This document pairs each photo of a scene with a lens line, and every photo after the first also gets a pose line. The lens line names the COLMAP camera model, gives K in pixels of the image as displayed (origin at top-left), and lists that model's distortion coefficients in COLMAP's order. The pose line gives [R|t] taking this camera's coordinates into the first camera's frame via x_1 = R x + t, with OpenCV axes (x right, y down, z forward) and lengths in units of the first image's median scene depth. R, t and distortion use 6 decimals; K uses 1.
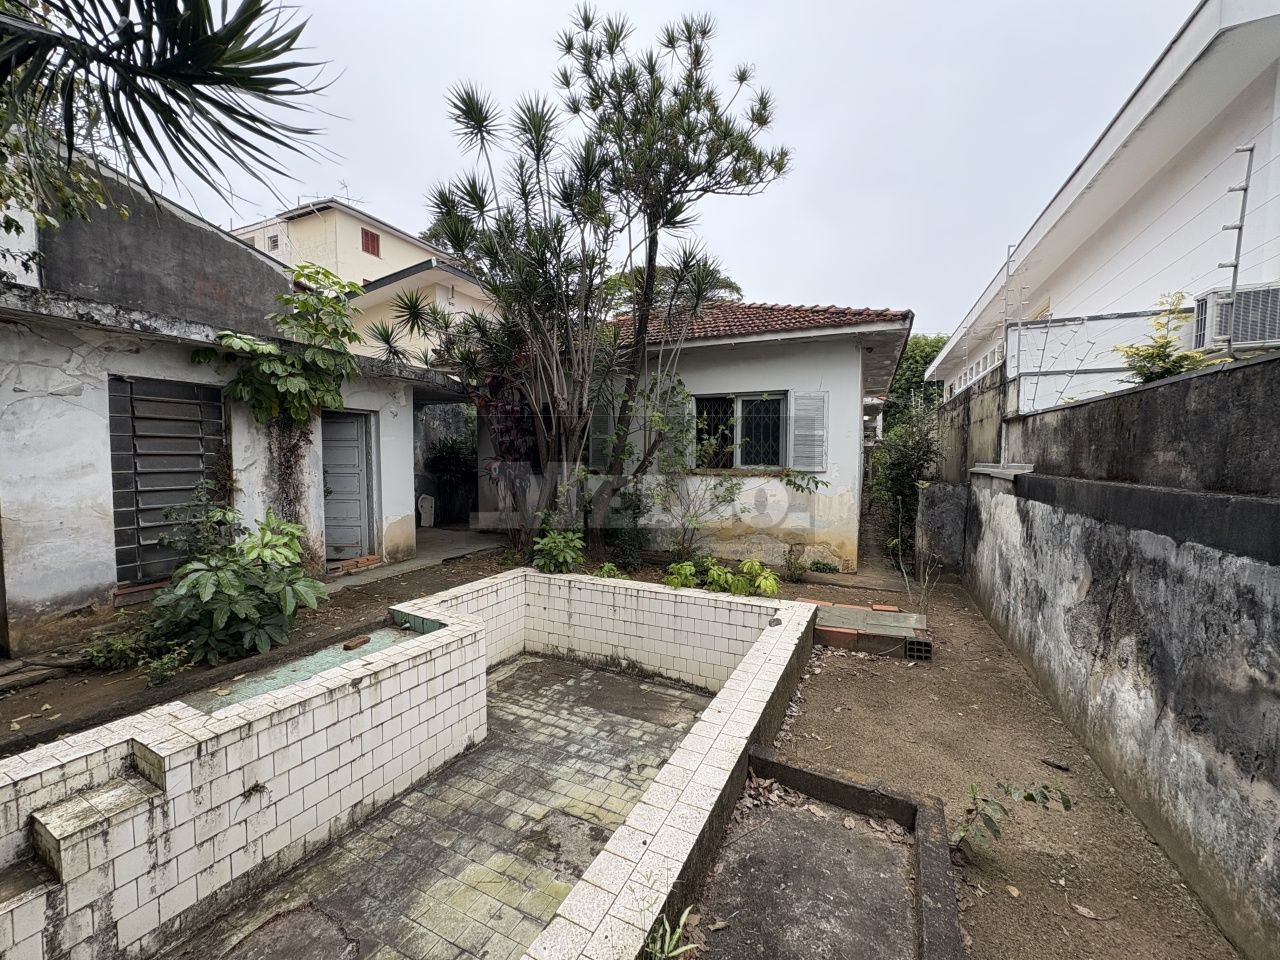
lens RADIAL K [[513.7, 0, 640.0], [0, 513.7, 480.0], [0, 0, 1]] dist [0.001413, 0.000104]
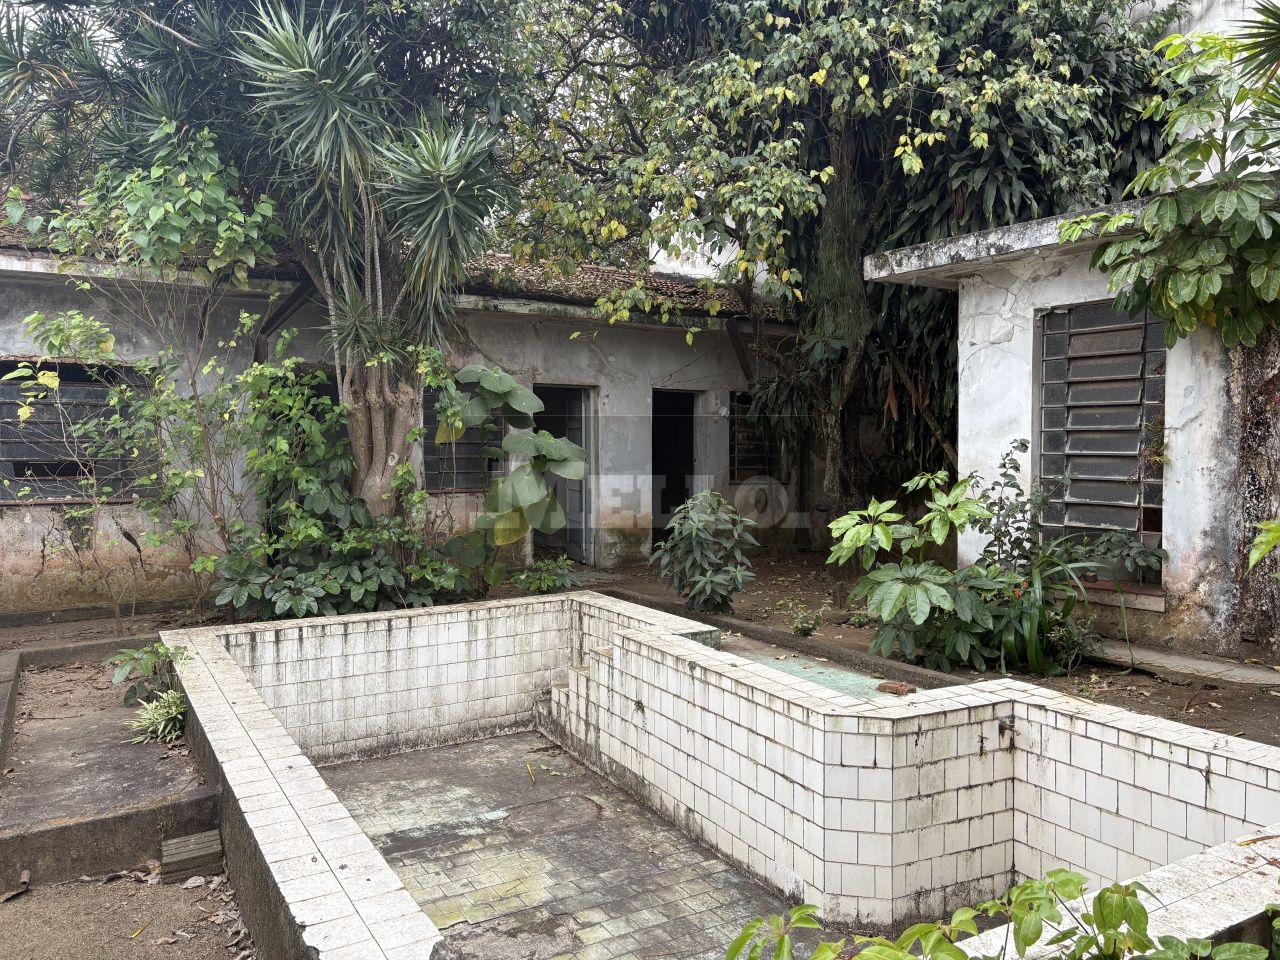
lens RADIAL K [[962.2, 0, 640.0], [0, 962.2, 480.0], [0, 0, 1]] dist [0.004114, 0.000864]
pose [[-0.543354, 0.034072, -0.838812, 0.696465], [-0.040621, 0.996939, 0.066808, -0.012604], [0.838520, 0.070374, -0.540306, 1.506049]]
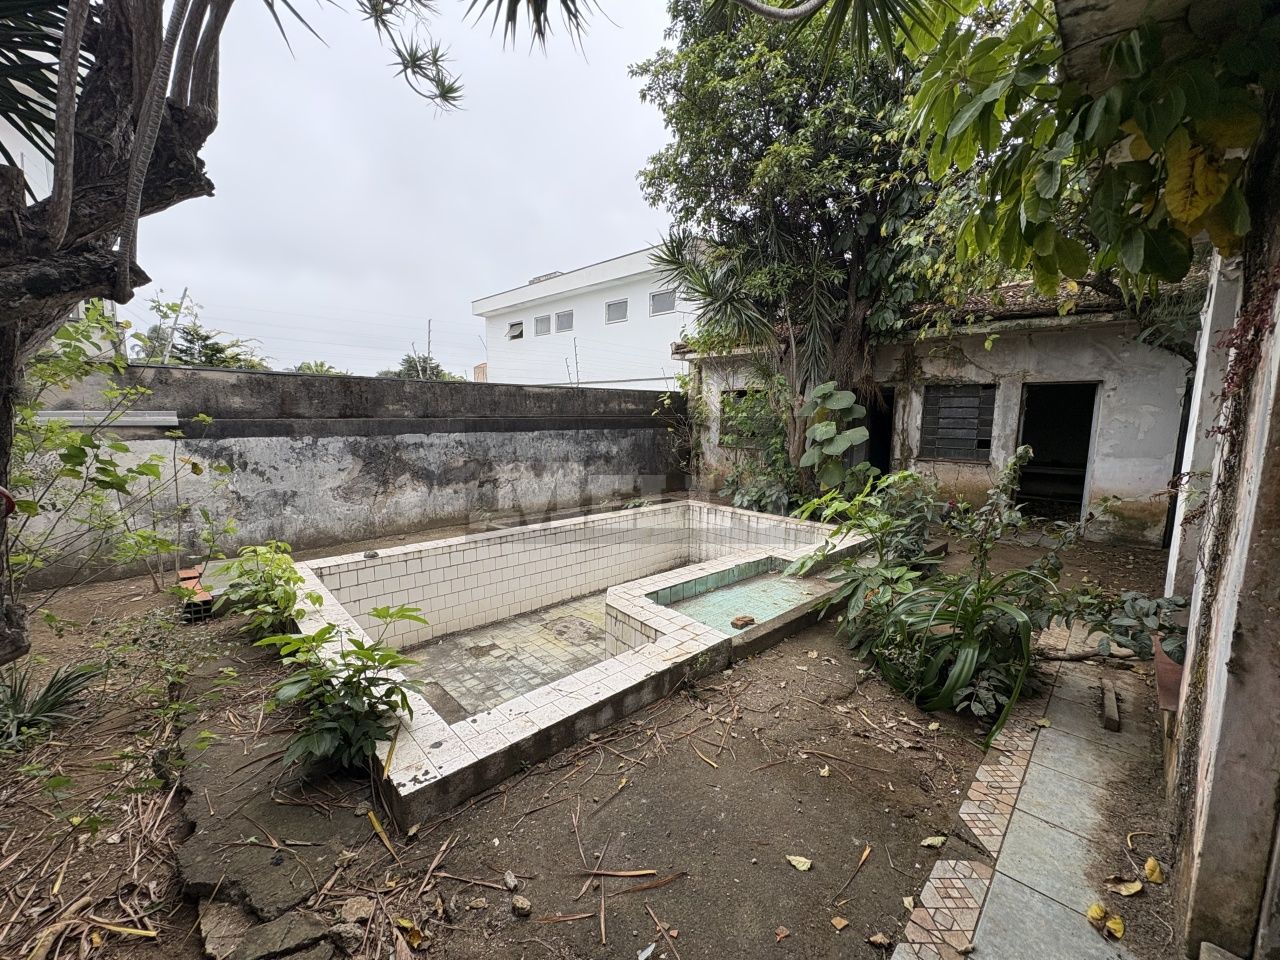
lens RADIAL K [[513.7, 0, 640.0], [0, 513.7, 480.0], [0, 0, 1]] dist [0.001413, 0.000104]
pose [[-0.940061, -0.048671, 0.337515, -0.737628], [0.010905, 0.984966, 0.172406, -0.079510], [-0.340832, 0.165753, -0.925397, 2.017873]]
